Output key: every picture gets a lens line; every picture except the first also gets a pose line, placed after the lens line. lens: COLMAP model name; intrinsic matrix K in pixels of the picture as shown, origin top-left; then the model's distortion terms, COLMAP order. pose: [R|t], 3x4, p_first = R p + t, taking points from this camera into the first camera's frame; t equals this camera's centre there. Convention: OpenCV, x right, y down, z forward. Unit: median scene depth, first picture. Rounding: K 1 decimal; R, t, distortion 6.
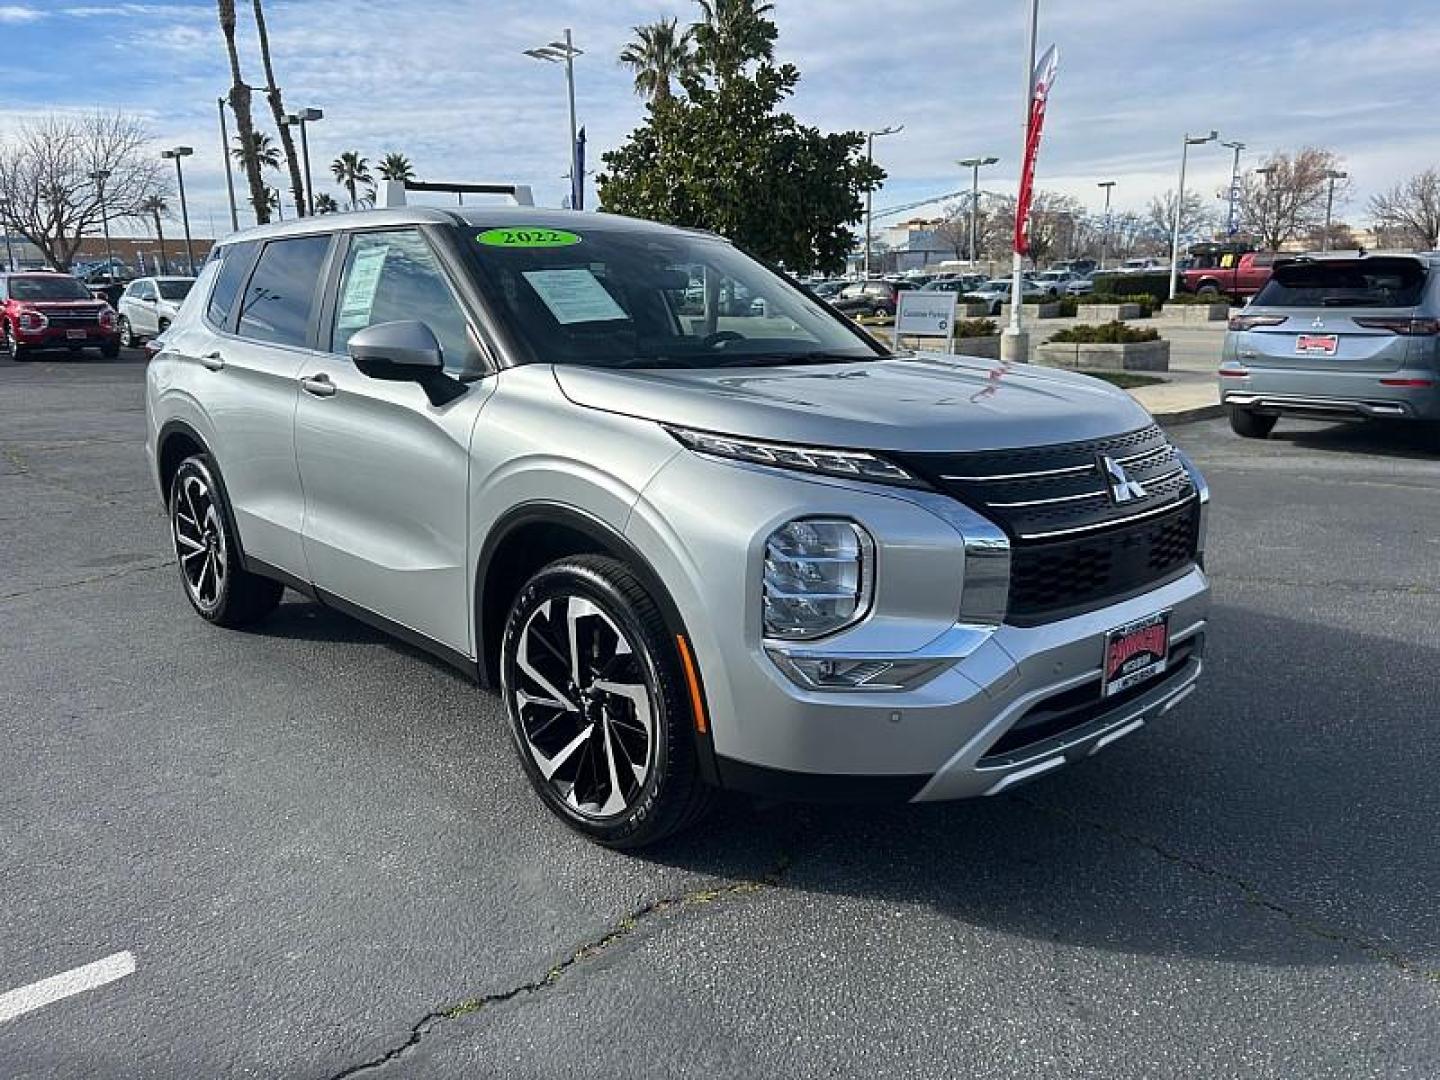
lens RADIAL K [[1080.5, 0, 711.0], [0, 1080.5, 551.4], [0, 0, 1]] dist [0.050585, -0.056770]
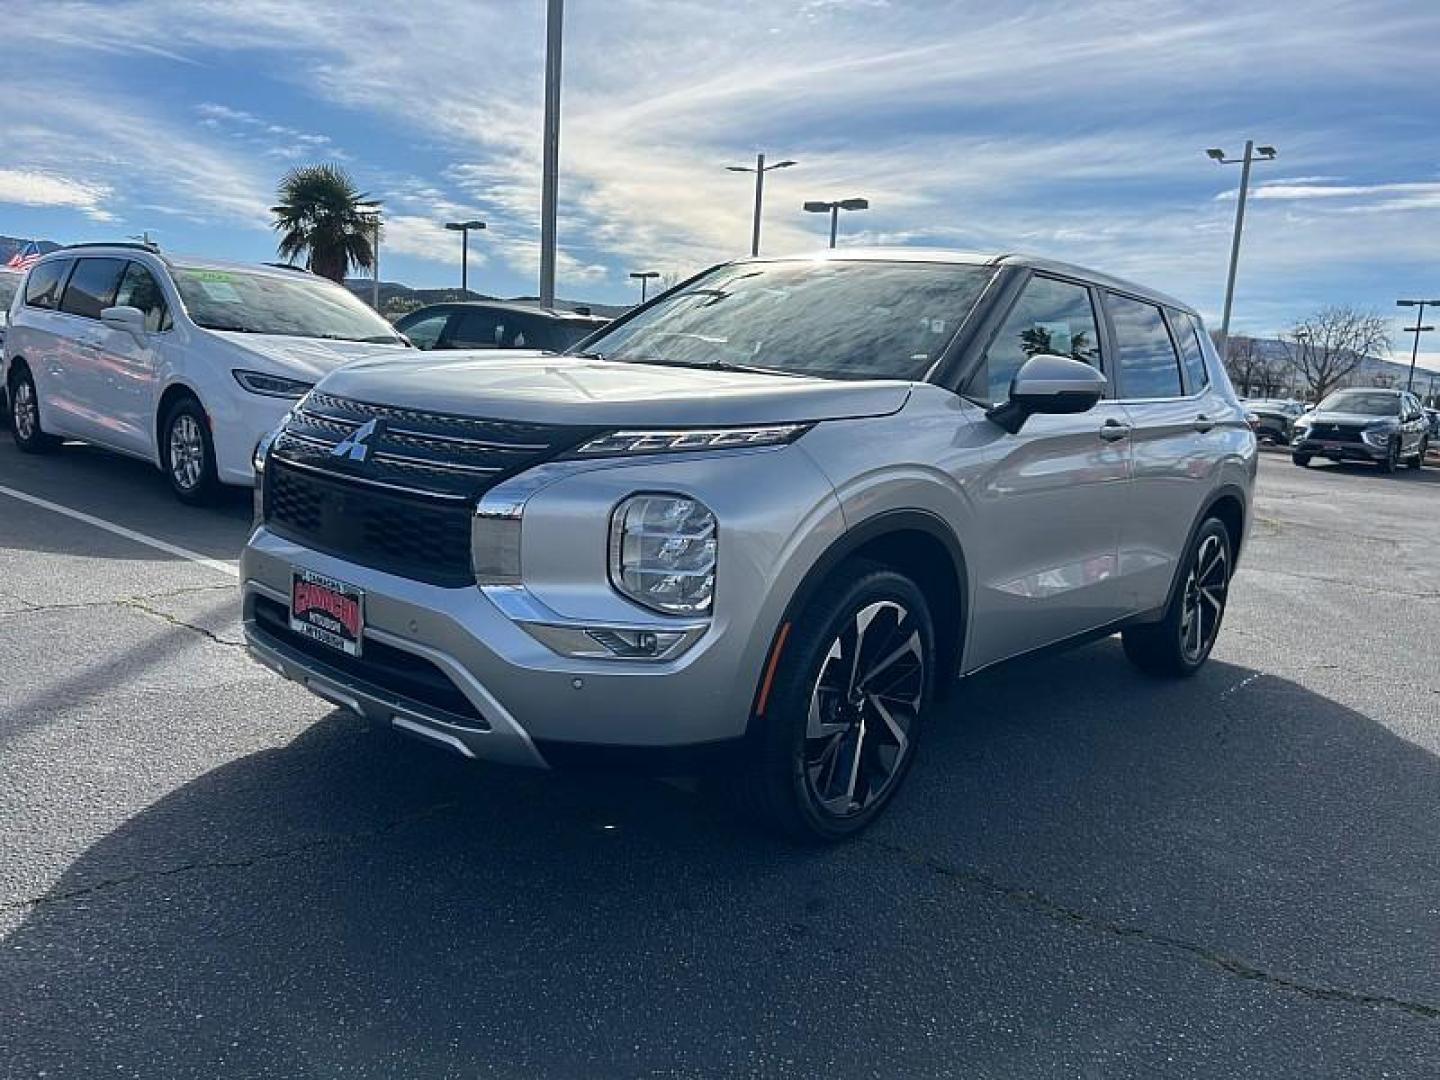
lens RADIAL K [[1080.5, 0, 714.5], [0, 1080.5, 541.8], [0, 0, 1]] dist [0.050585, -0.056770]
pose [[0.118628, 0.164742, -0.979177, 1.053903], [-0.295605, 0.947286, 0.123563, -0.148146], [0.947916, 0.274791, 0.161073, 0.871294]]
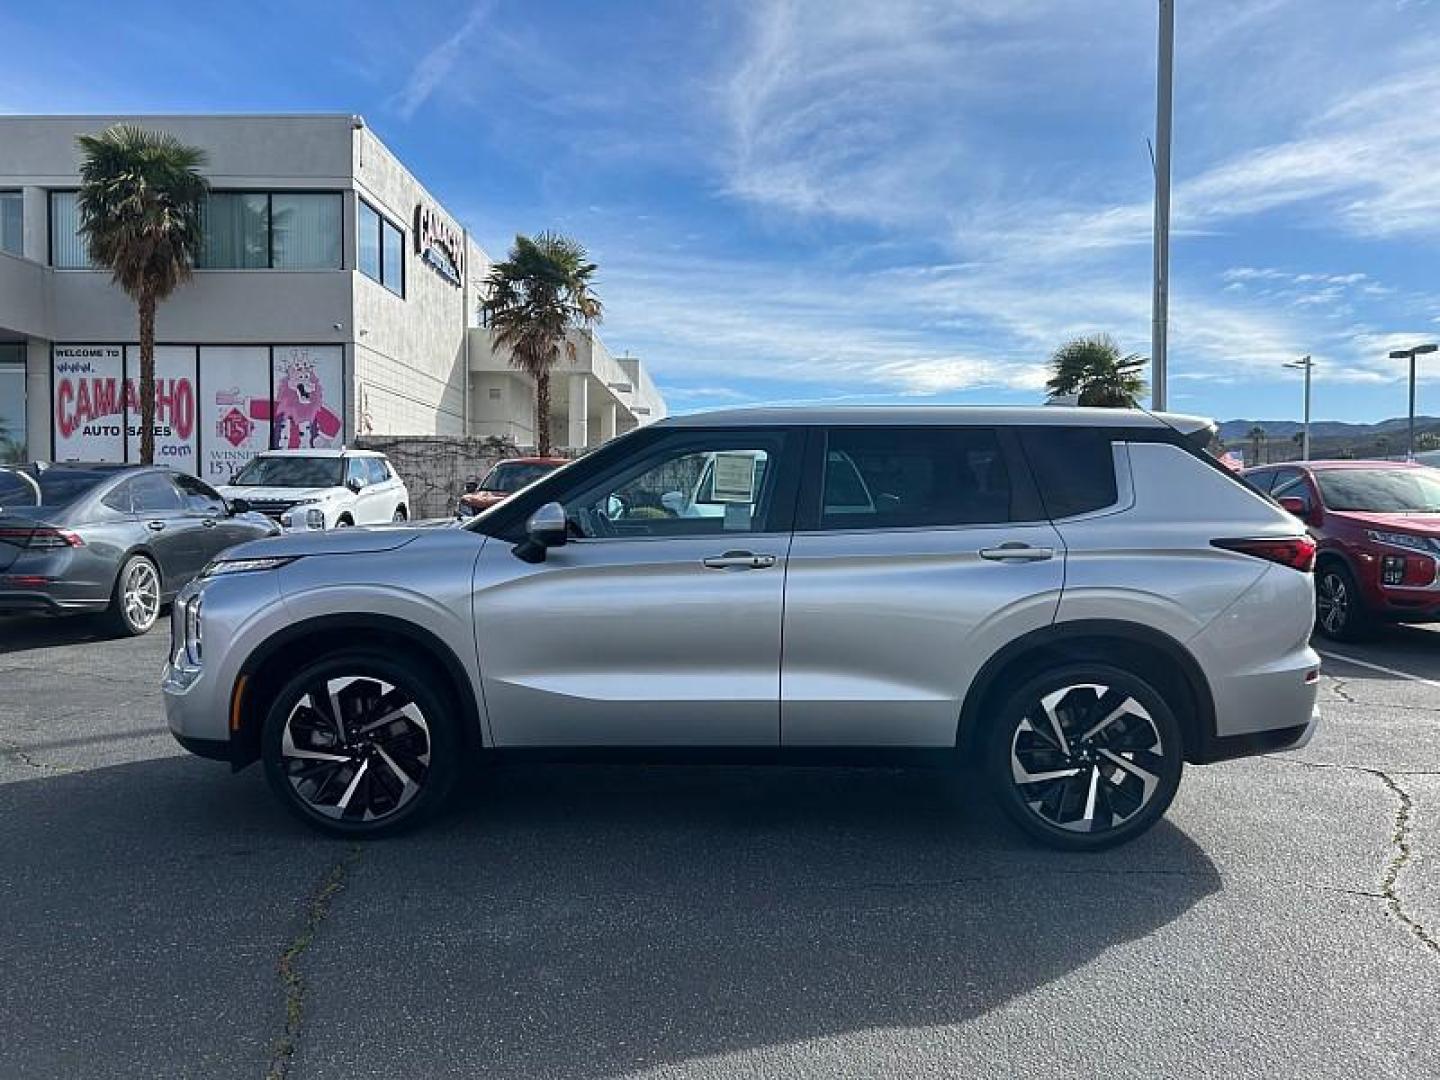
lens RADIAL K [[1084.8, 0, 691.5], [0, 1084.8, 551.8], [0, 0, 1]] dist [0.035064, -0.036830]
pose [[-0.695455, 0.043065, -0.717278, 0.890715], [-0.161007, 0.963483, 0.213956, -0.490264], [0.700299, 0.264283, -0.663126, 2.141630]]
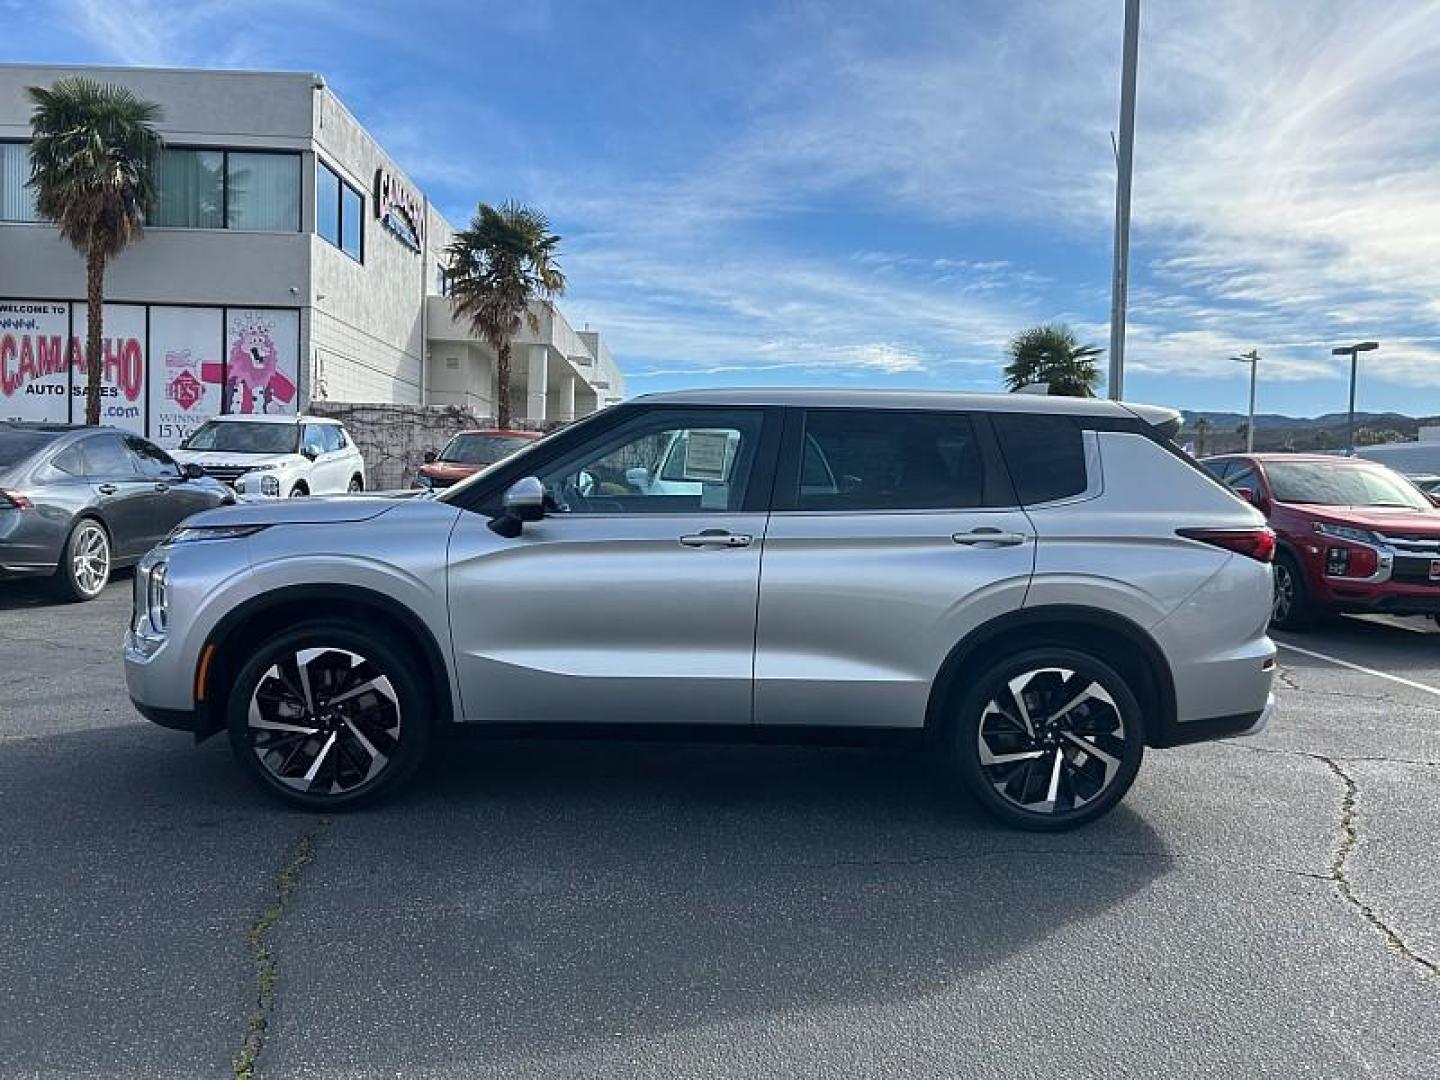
lens RADIAL K [[1084.8, 0, 692.2], [0, 1084.8, 539.3], [0, 0, 1]] dist [0.035064, -0.036830]
pose [[-0.664372, 0.035180, -0.746574, 0.909276], [-0.192229, 0.957245, 0.216171, -0.487875], [0.722259, 0.287131, -0.629204, 2.124016]]
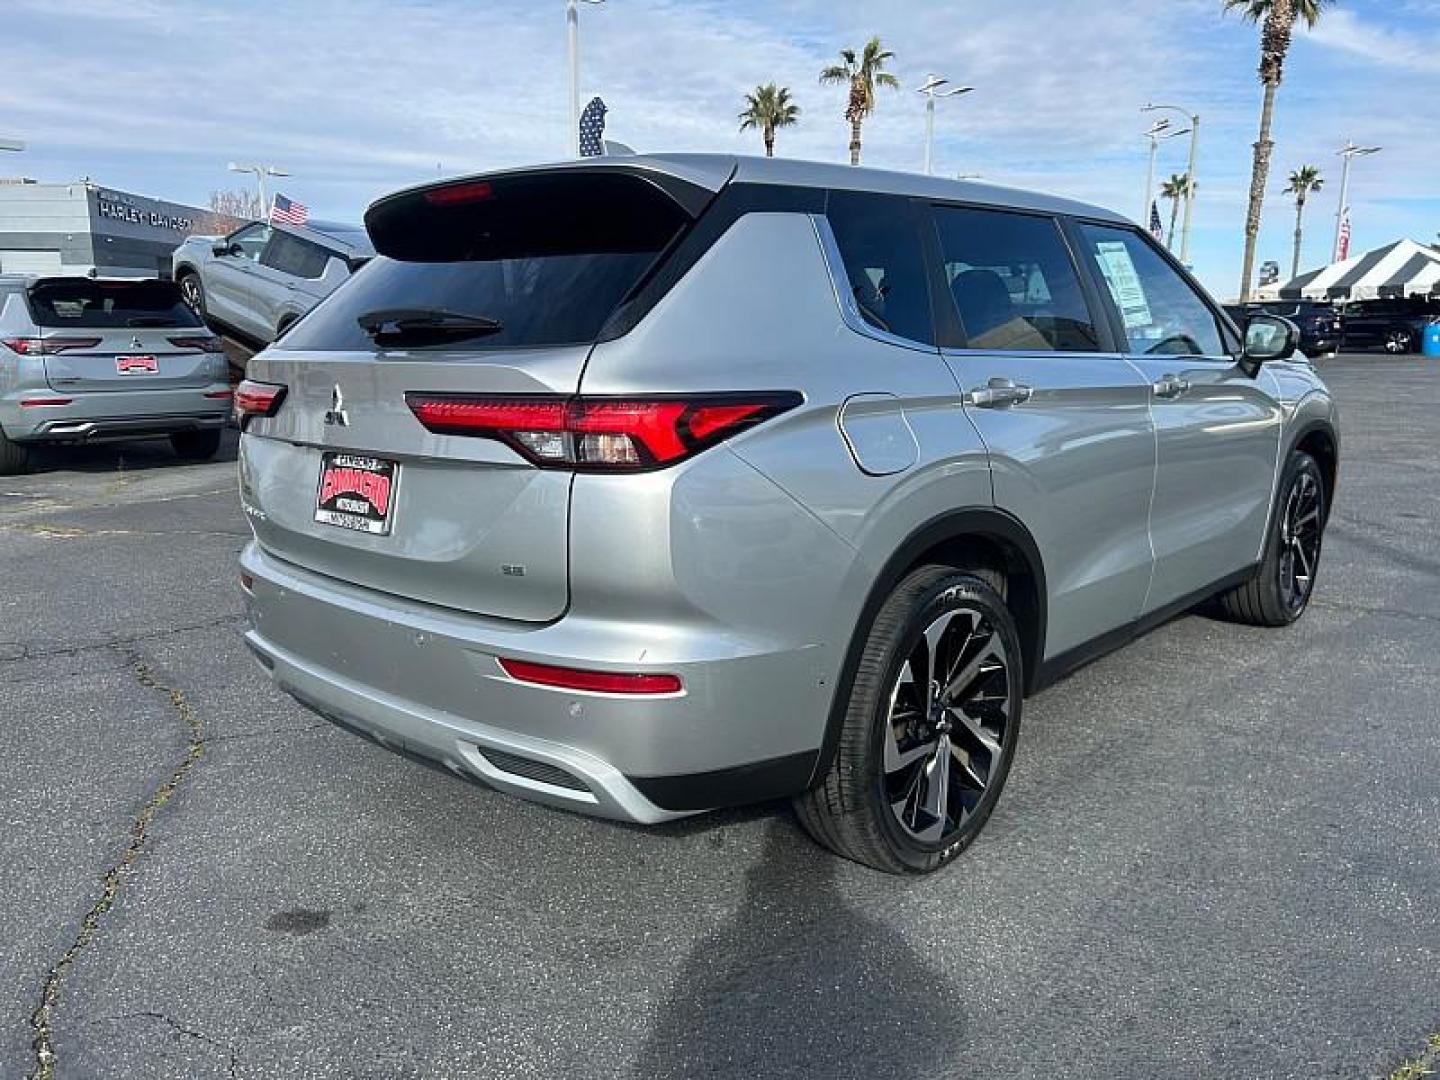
lens RADIAL K [[1080.5, 0, 723.2], [0, 1080.5, 531.3], [0, 0, 1]] dist [0.050585, -0.056770]
pose [[-0.069288, -0.186400, 0.980028, -1.339091], [0.233673, 0.952026, 0.197595, -0.324402], [-0.969843, 0.242697, -0.022408, 1.498325]]
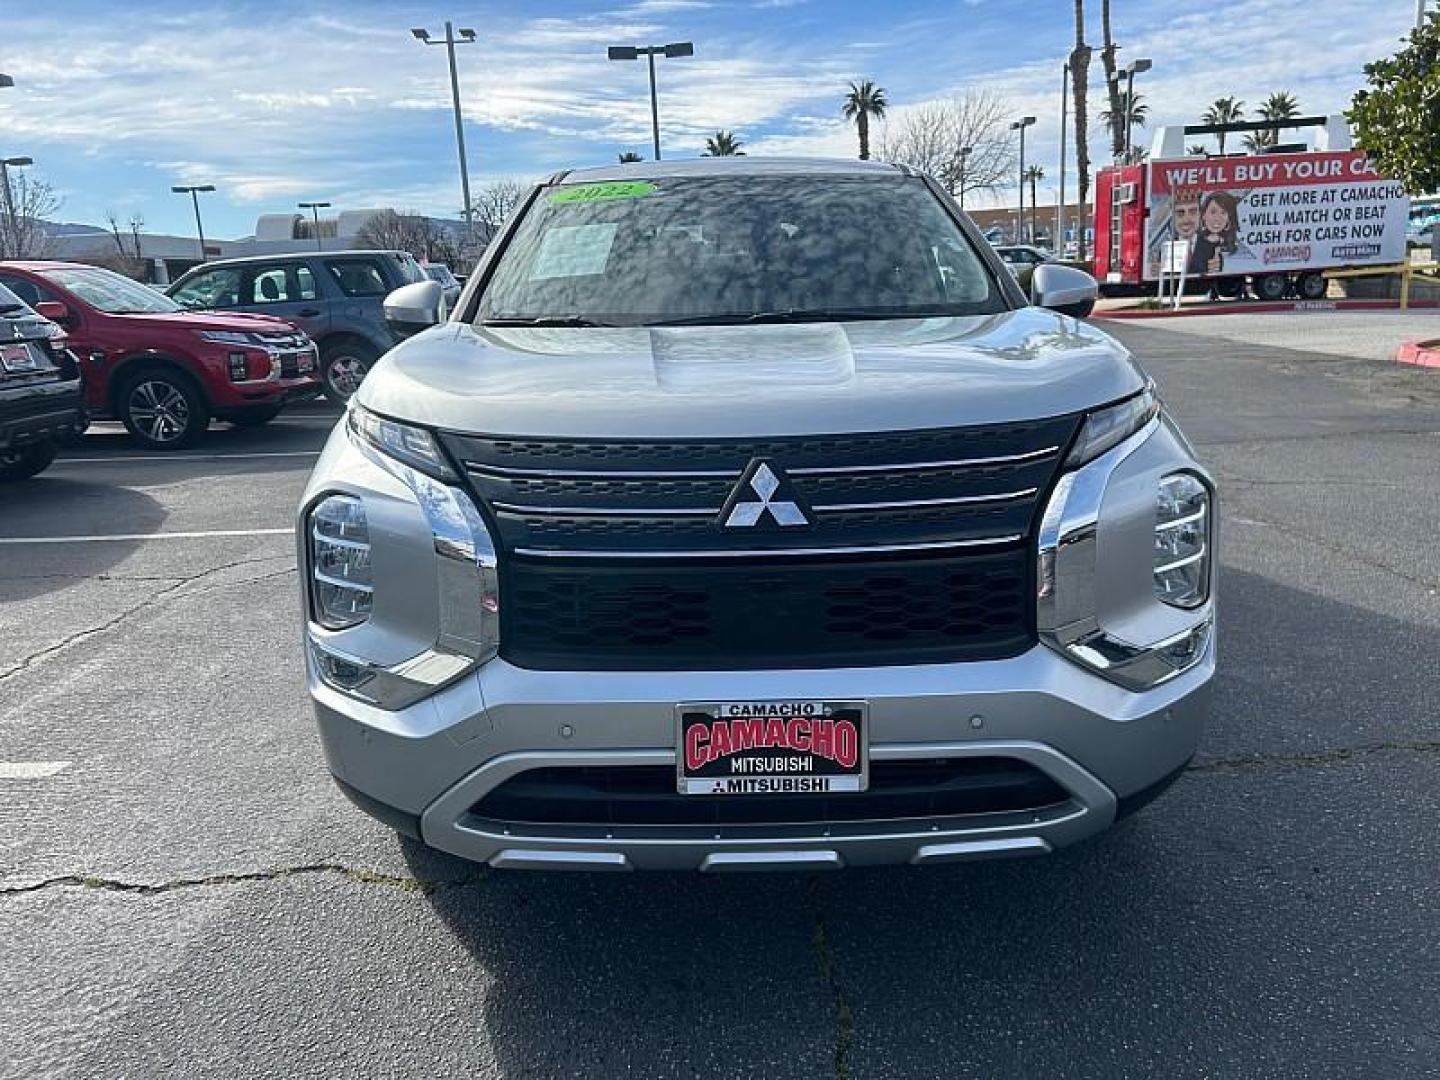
lens RADIAL K [[1080.5, 0, 710.0], [0, 1080.5, 541.8], [0, 0, 1]] dist [0.050585, -0.056770]
pose [[0.736970, 0.137354, -0.661823, 0.599029], [-0.119724, 0.990180, 0.072183, -0.061330], [0.665238, 0.026039, 0.746177, 0.345474]]
